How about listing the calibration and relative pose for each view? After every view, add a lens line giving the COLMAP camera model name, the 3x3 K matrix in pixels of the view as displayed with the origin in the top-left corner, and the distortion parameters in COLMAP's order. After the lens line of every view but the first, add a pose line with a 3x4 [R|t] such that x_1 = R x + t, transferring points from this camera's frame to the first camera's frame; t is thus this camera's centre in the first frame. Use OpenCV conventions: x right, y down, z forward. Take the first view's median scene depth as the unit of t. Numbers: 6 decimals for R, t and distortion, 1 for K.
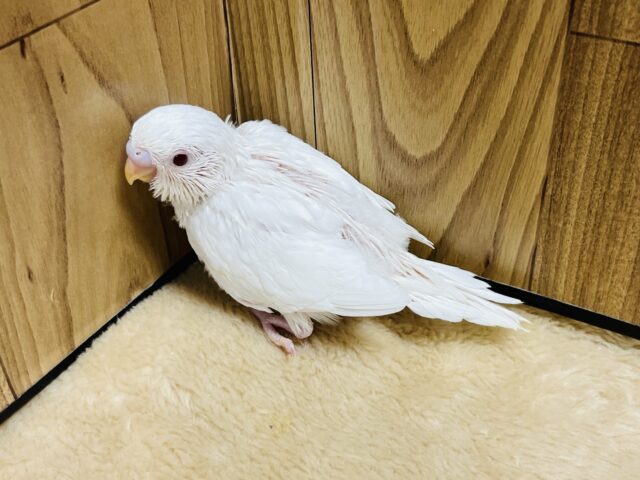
lens RADIAL K [[841.3, 0, 316.6], [0, 841.3, 234.4], [0, 0, 1]] dist [0.145776, -0.634443]
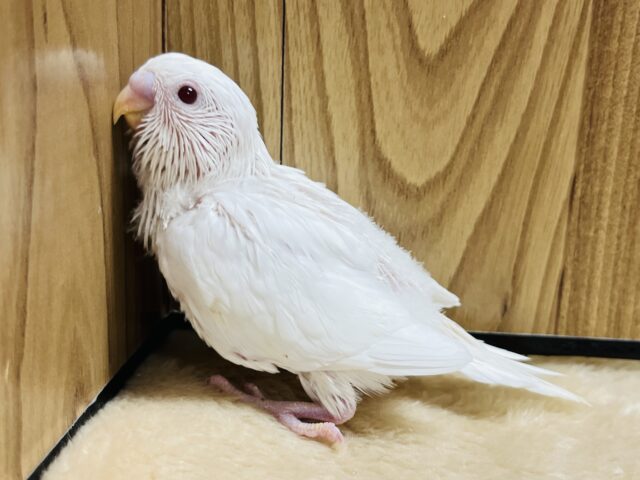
lens RADIAL K [[841.3, 0, 316.6], [0, 841.3, 234.4], [0, 0, 1]] dist [0.145776, -0.634443]
pose [[0.902140, -0.055222, 0.427894, -0.359548], [0.215242, 0.917143, -0.335438, 0.229649], [-0.373916, 0.394713, 0.839278, 0.364887]]
